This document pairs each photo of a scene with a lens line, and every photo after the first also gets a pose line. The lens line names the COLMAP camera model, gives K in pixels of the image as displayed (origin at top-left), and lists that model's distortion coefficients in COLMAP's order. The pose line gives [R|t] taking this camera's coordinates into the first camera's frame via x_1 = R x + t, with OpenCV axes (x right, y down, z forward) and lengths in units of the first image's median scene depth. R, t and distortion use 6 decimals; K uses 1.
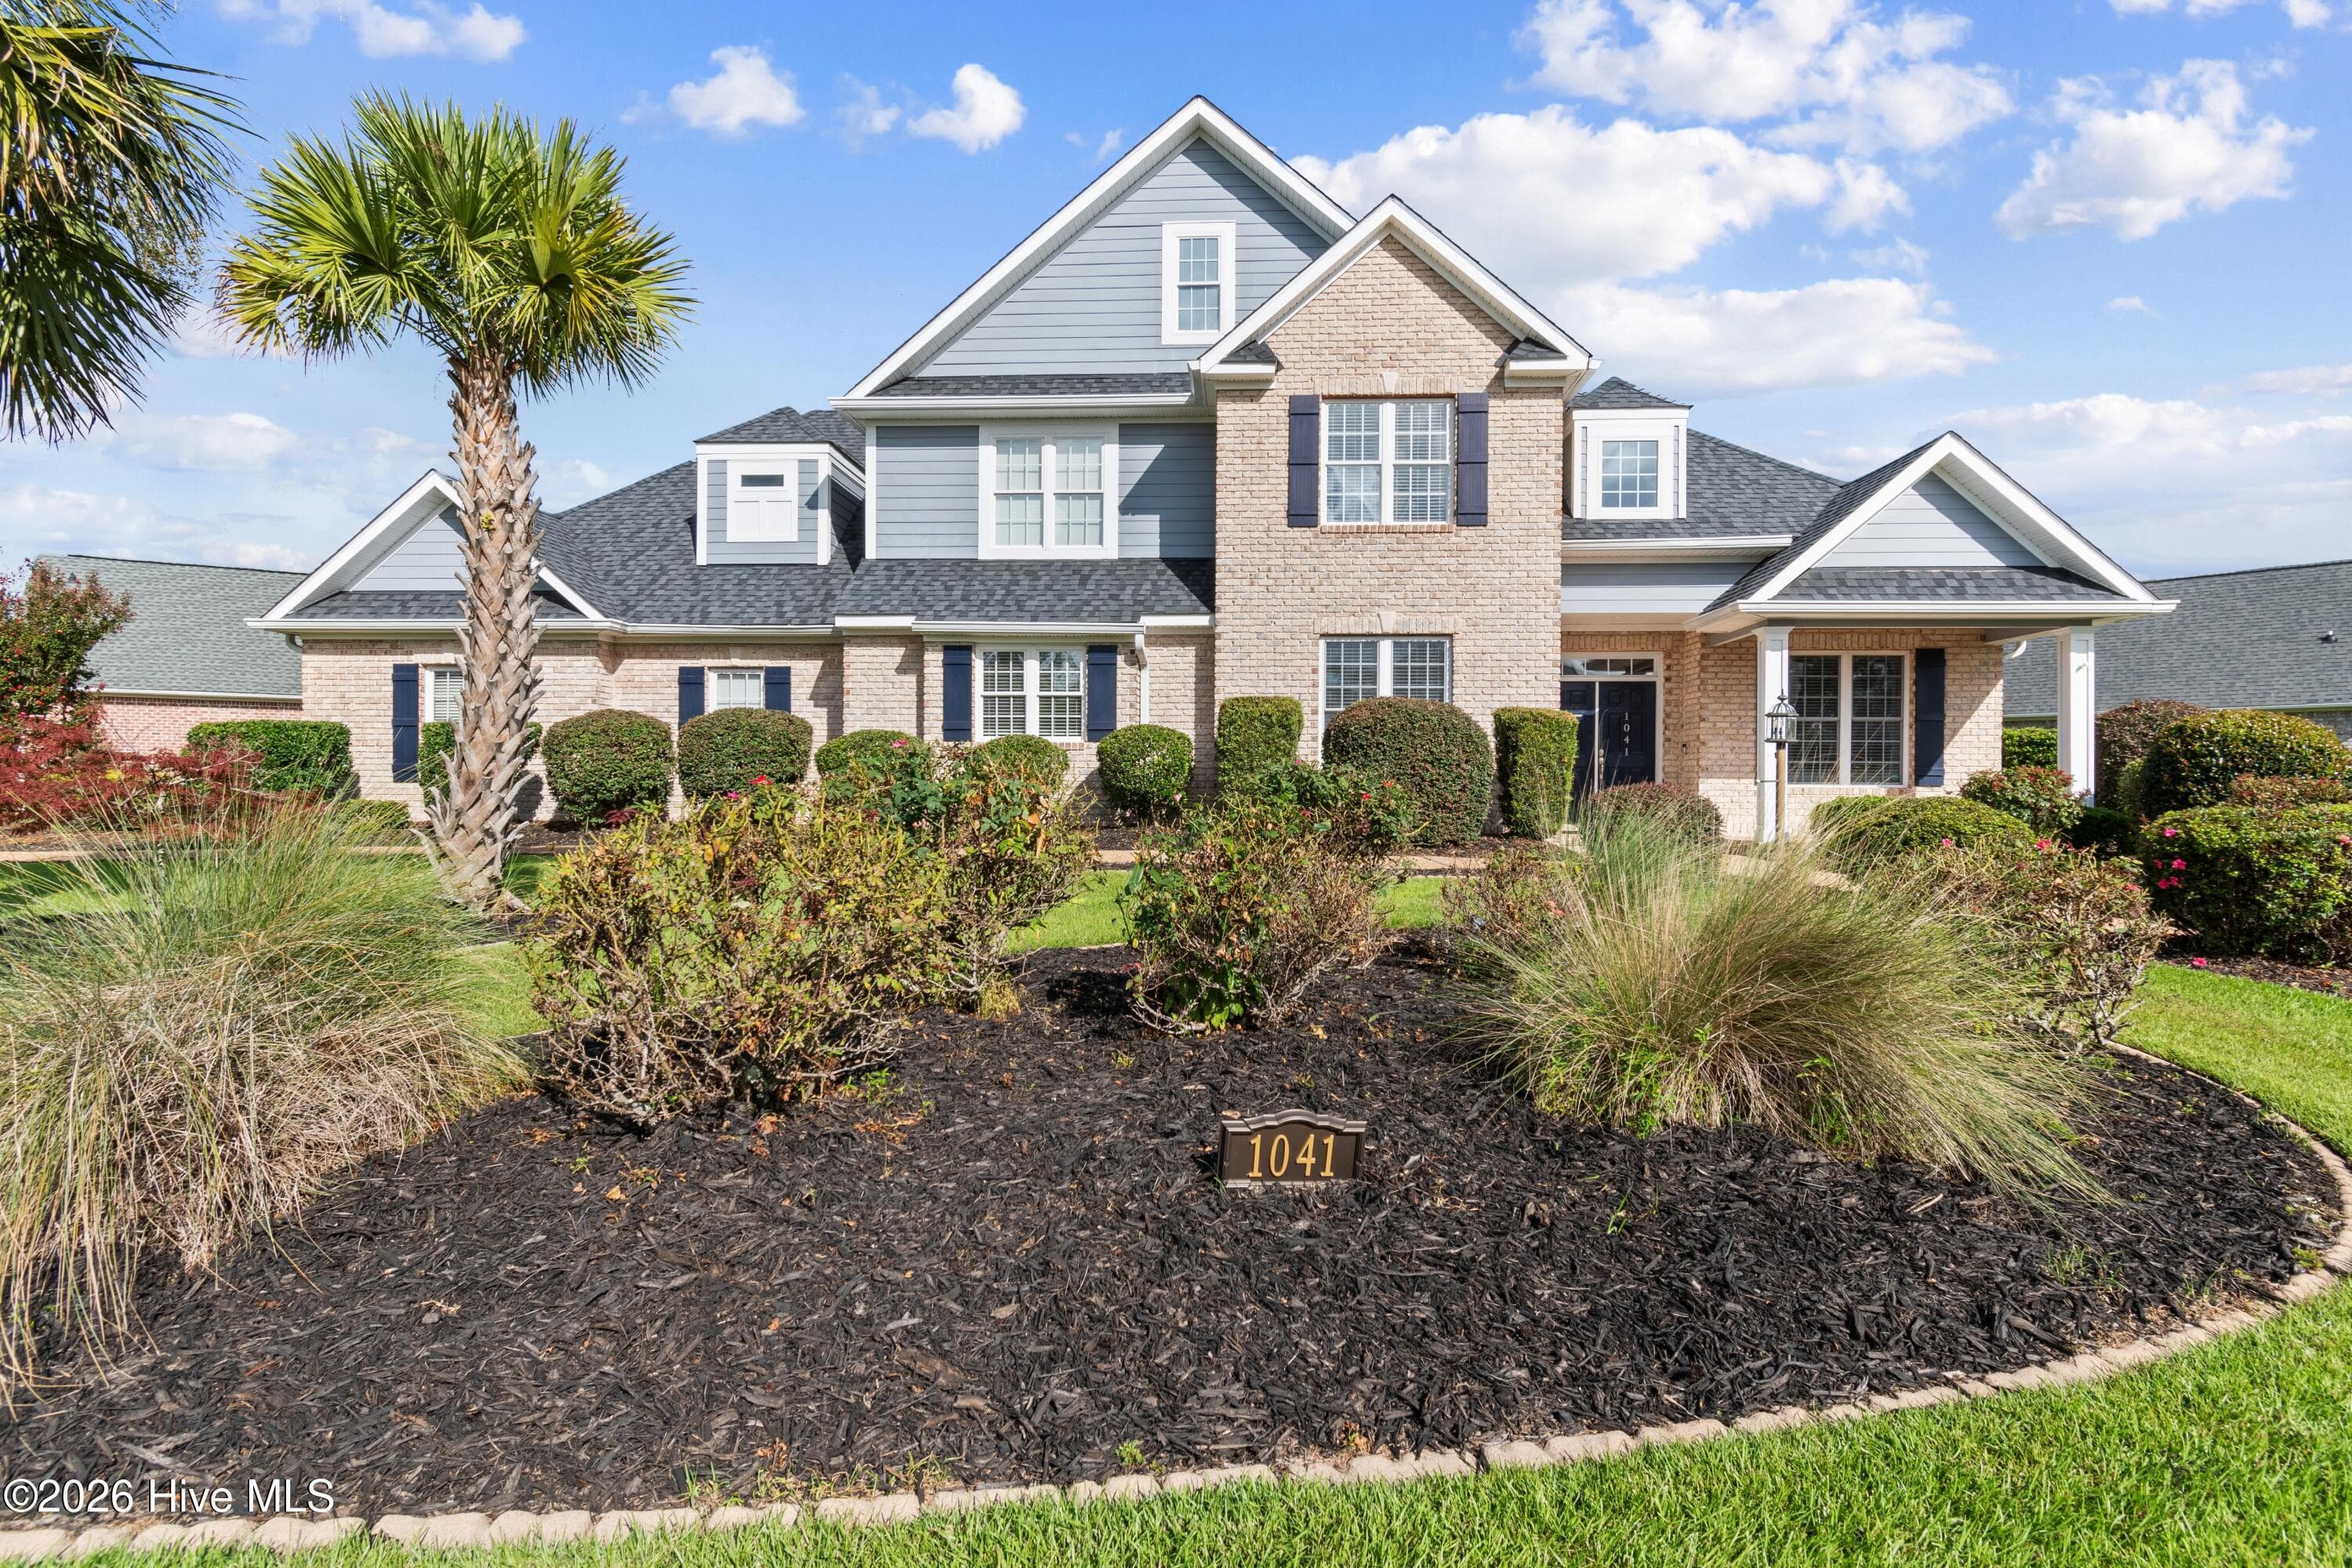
lens RADIAL K [[1228.0, 0, 1191.6], [0, 1228.0, 783.3], [0, 0, 1]] dist [-0.002903, 0.003041]
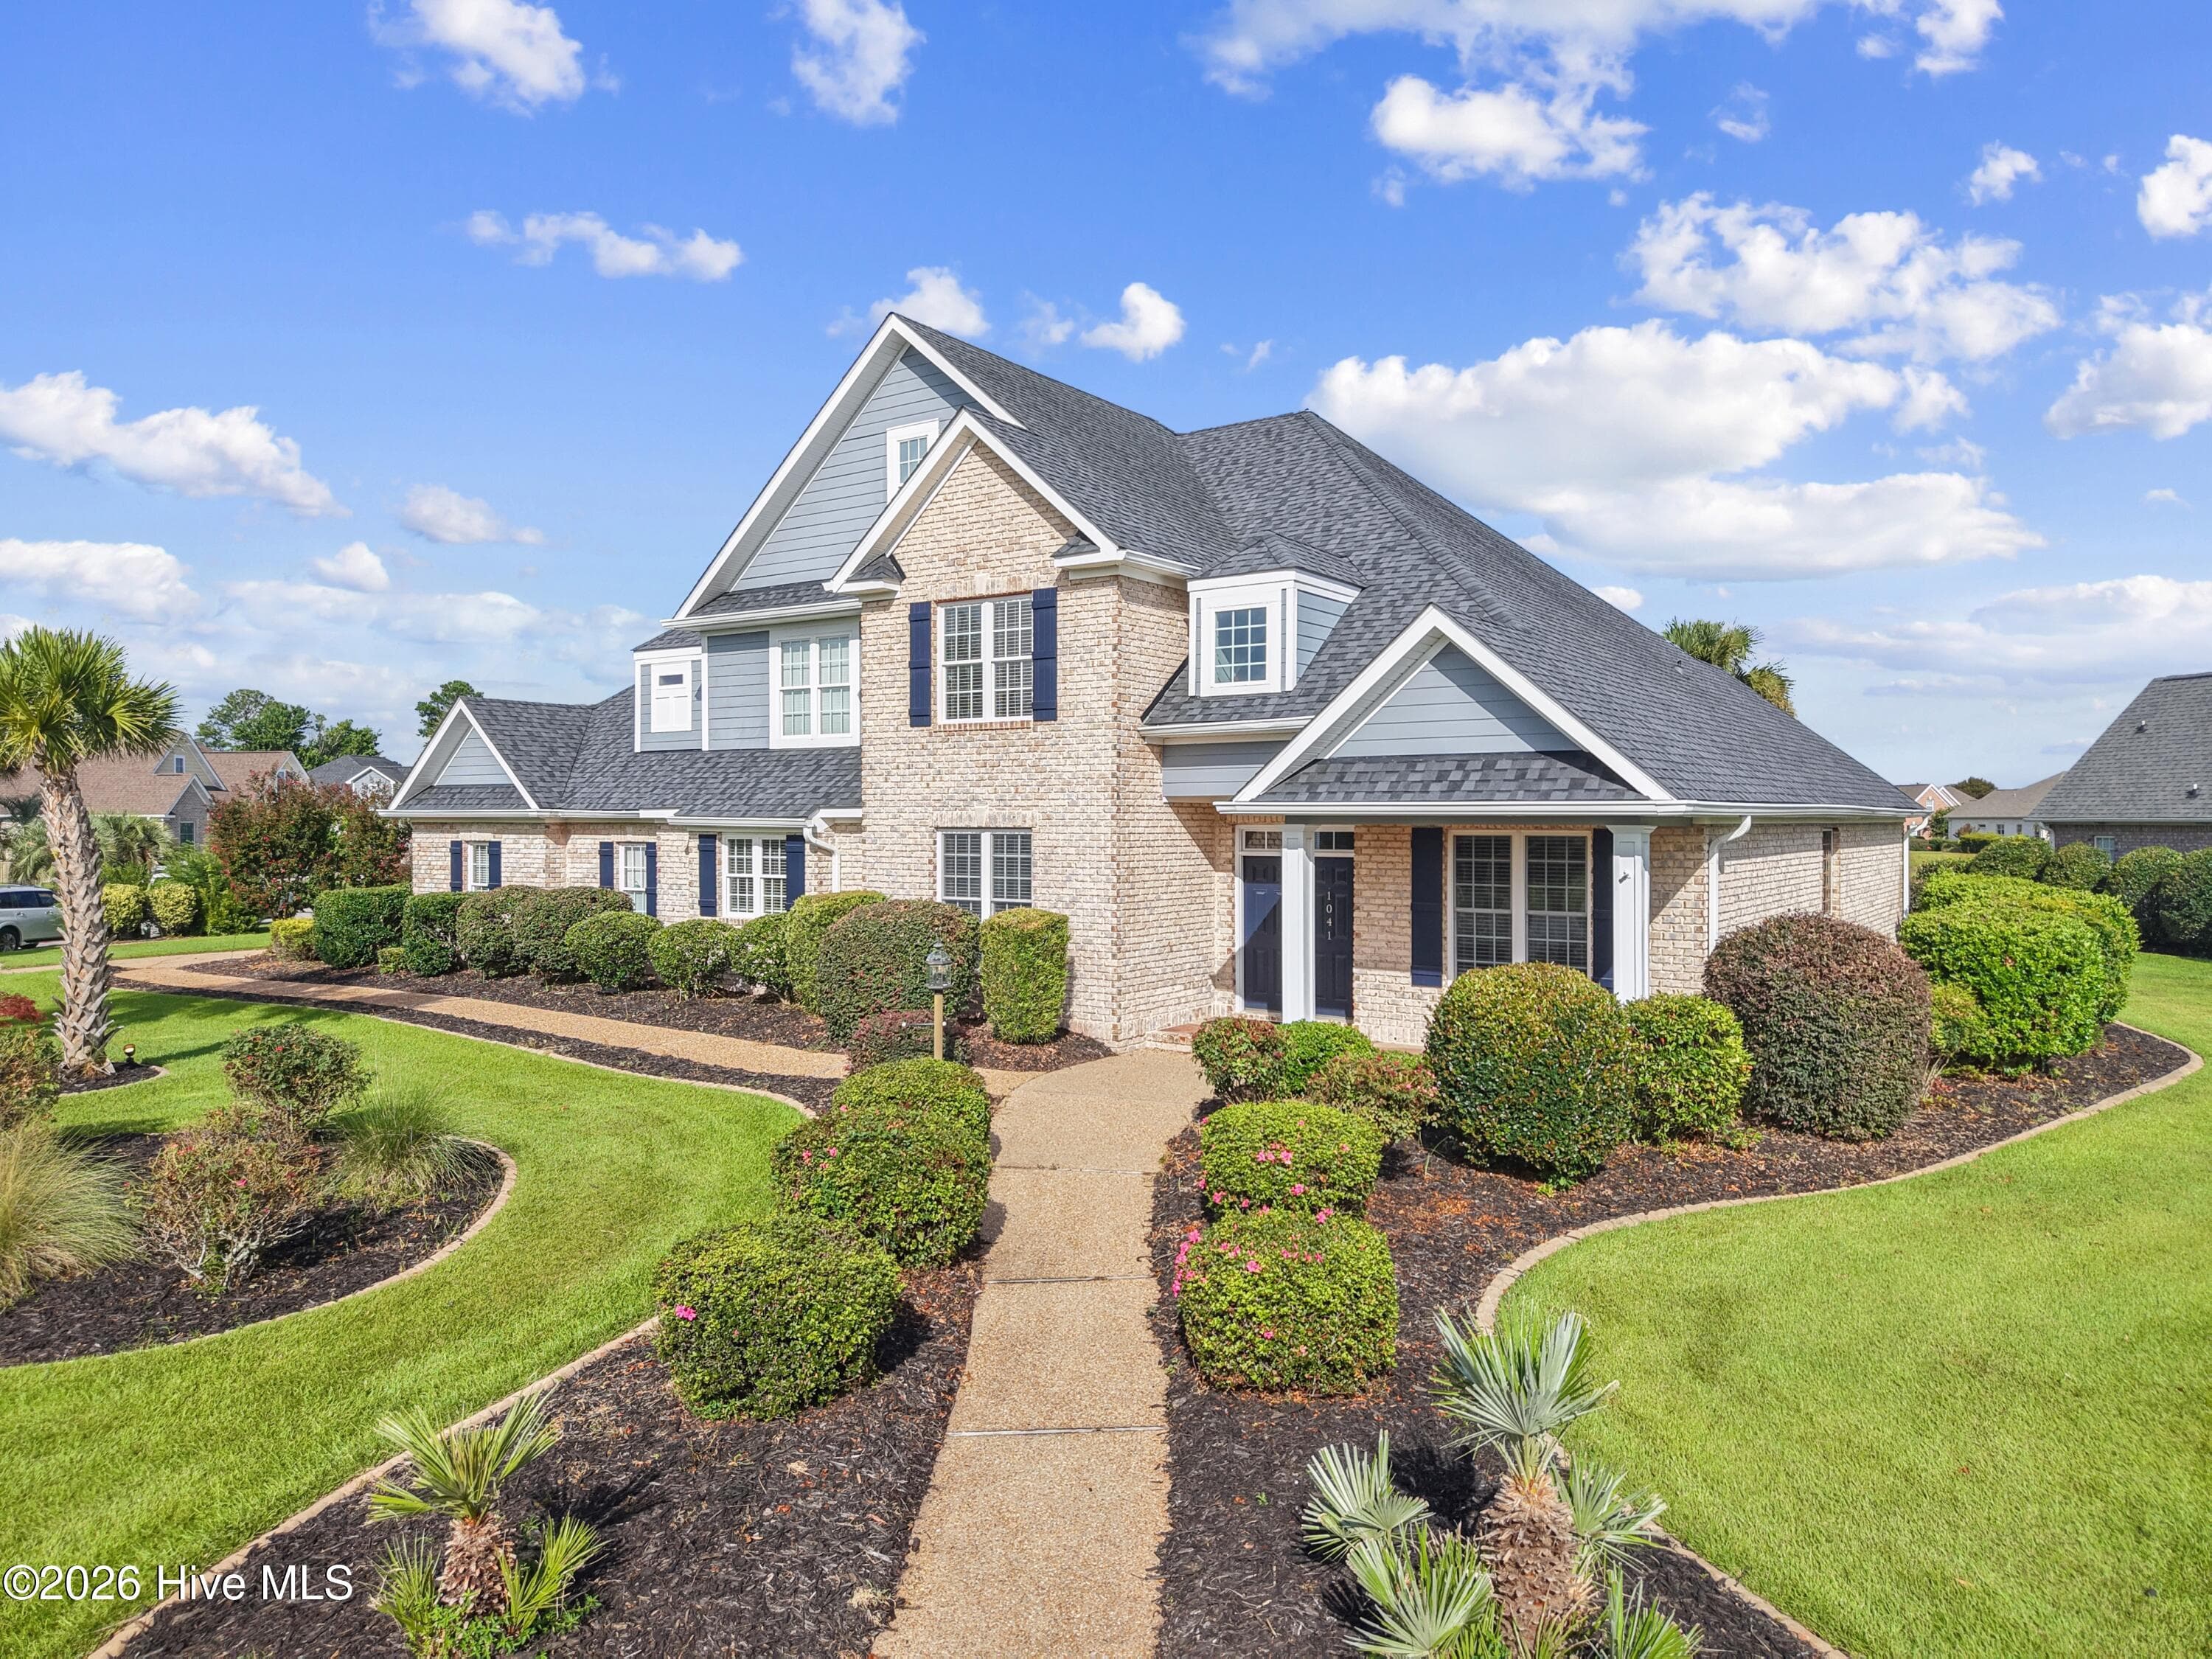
lens RADIAL K [[1516.3, 0, 1102.1], [0, 1516.3, 824.6], [0, 0, 1]] dist [0.018065, -0.012446]
pose [[0.847473, -0.004012, -0.530824, 0.966497], [0.004280, 0.999991, -0.000724, -0.129337], [0.530822, -0.001658, 0.847482, -0.024826]]
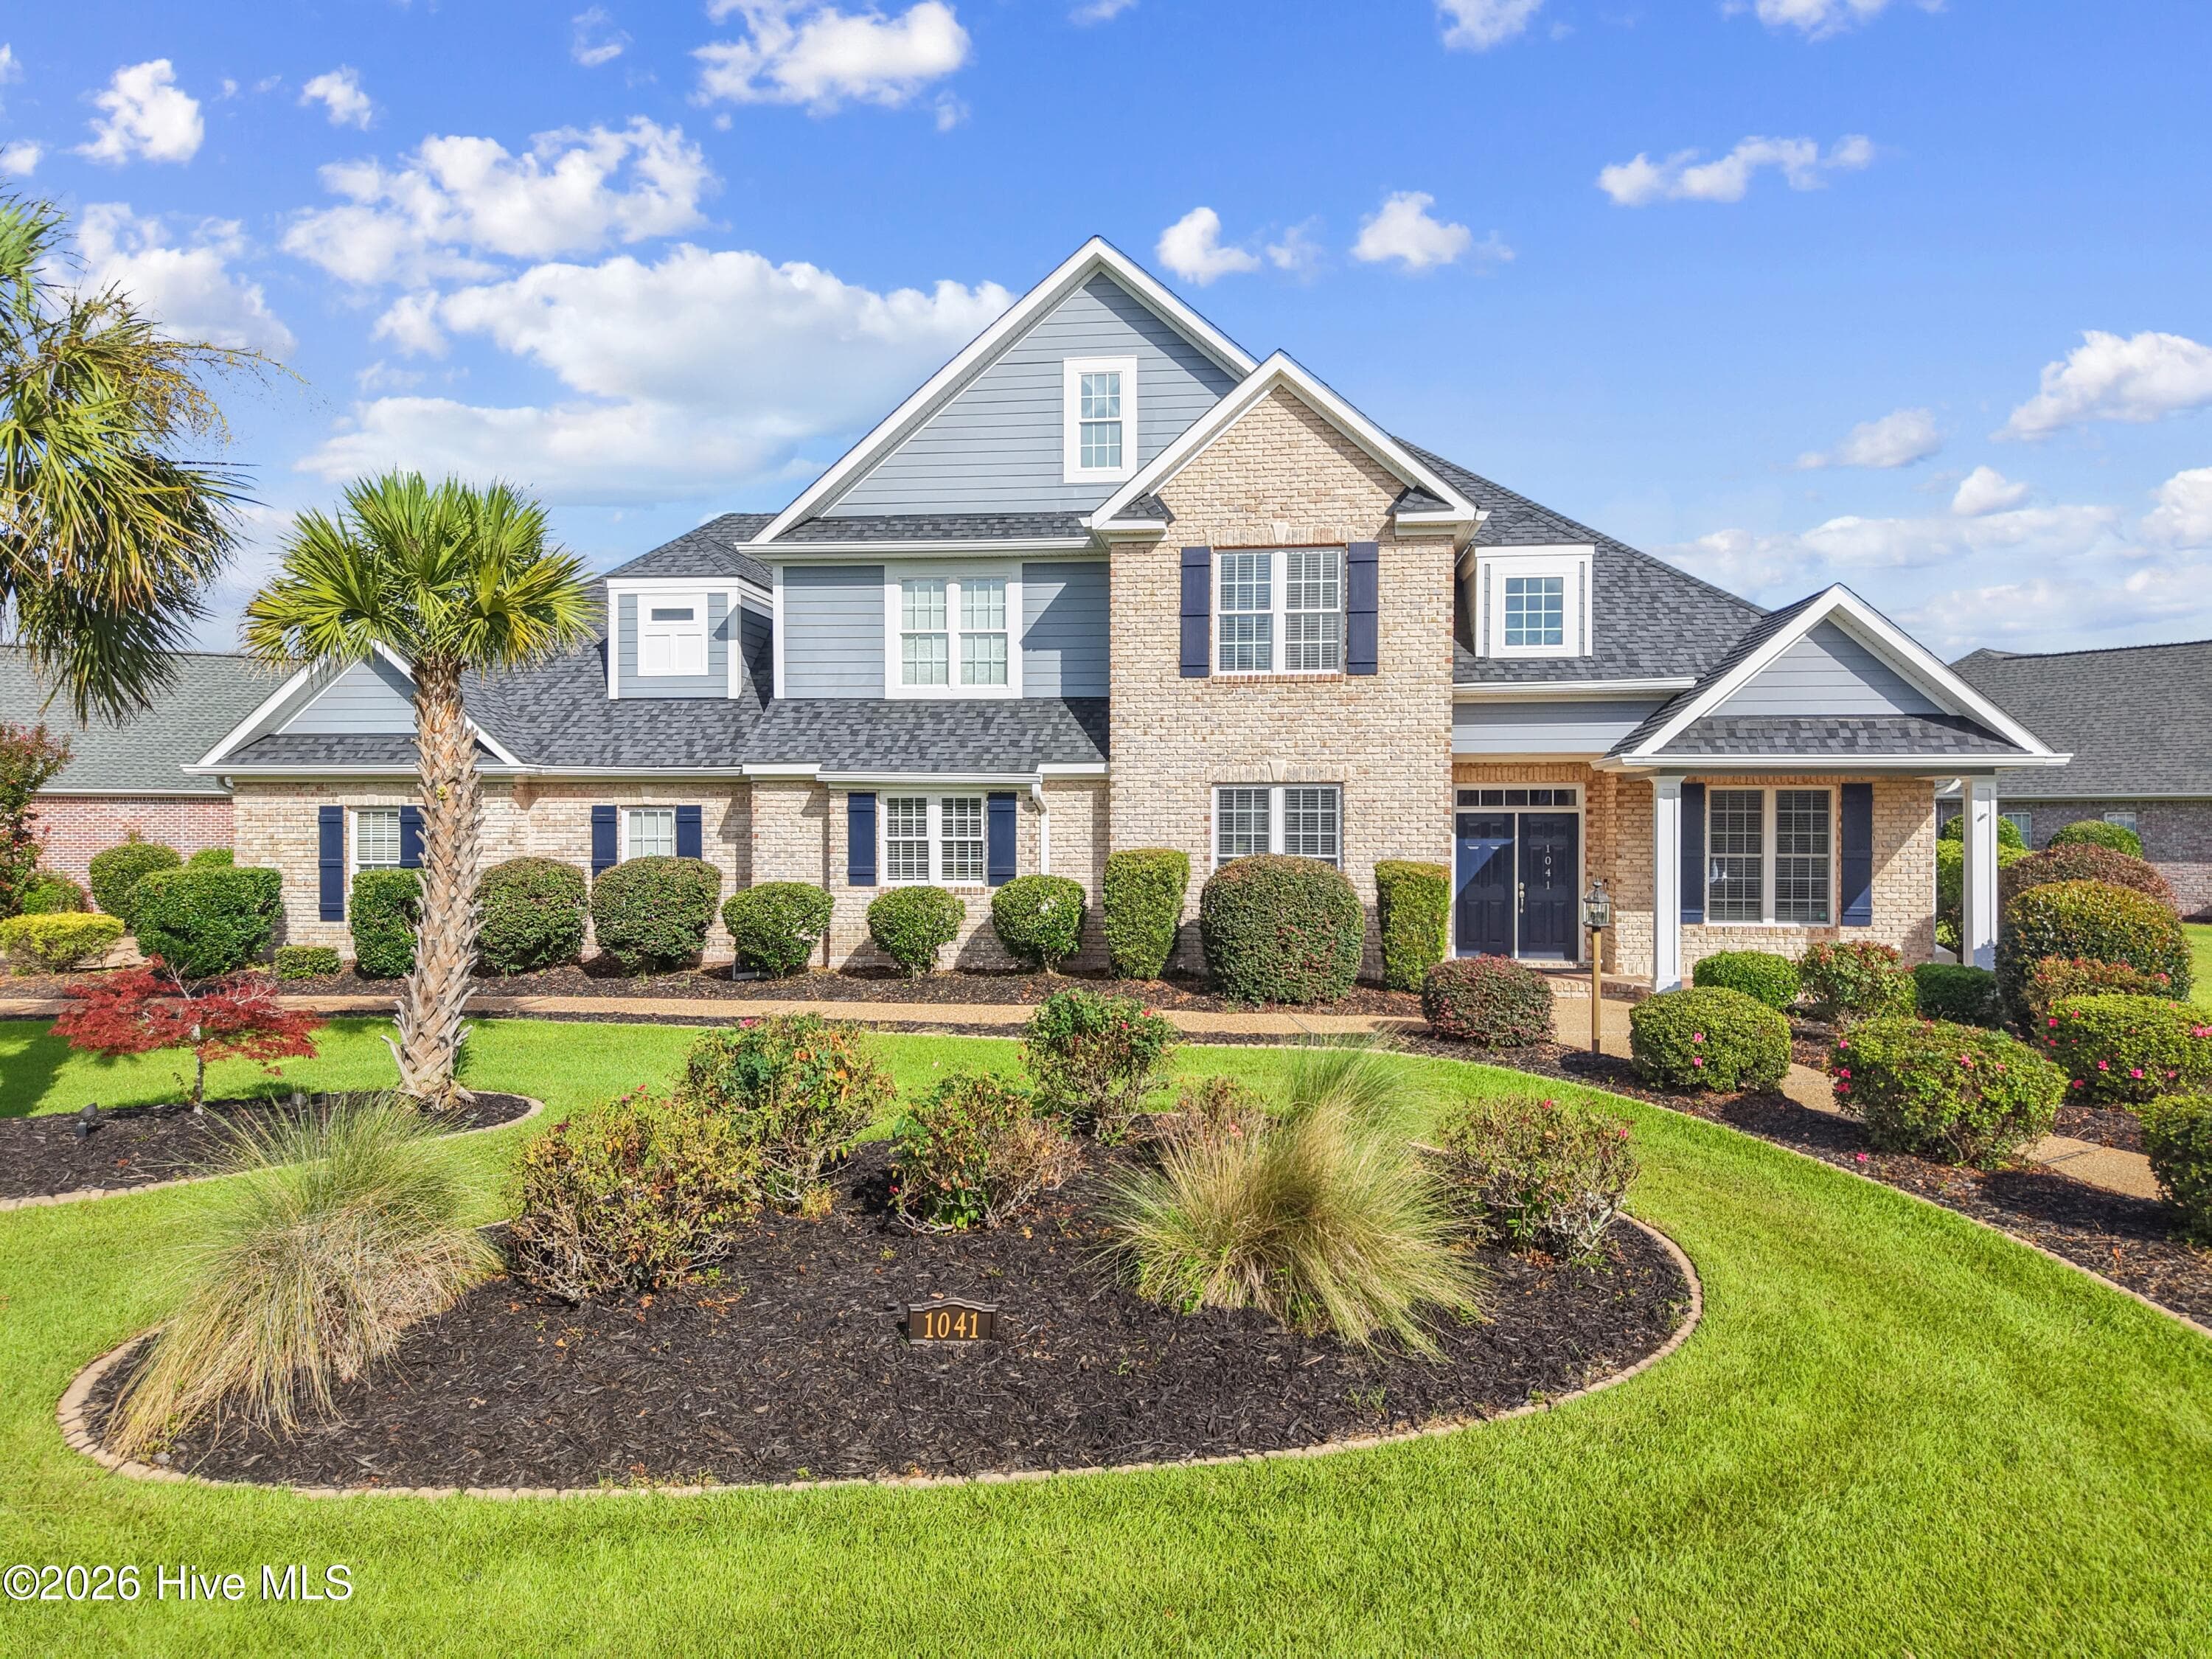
lens RADIAL K [[1516.3, 0, 1114.5], [0, 1516.3, 825.7], [0, 0, 1]] dist [0.018065, -0.012446]
pose [[0.997872, -0.005250, -0.064997, 0.110343], [0.005509, 0.999978, 0.003812, -0.096281], [0.064975, -0.004162, 0.997878, -0.263367]]
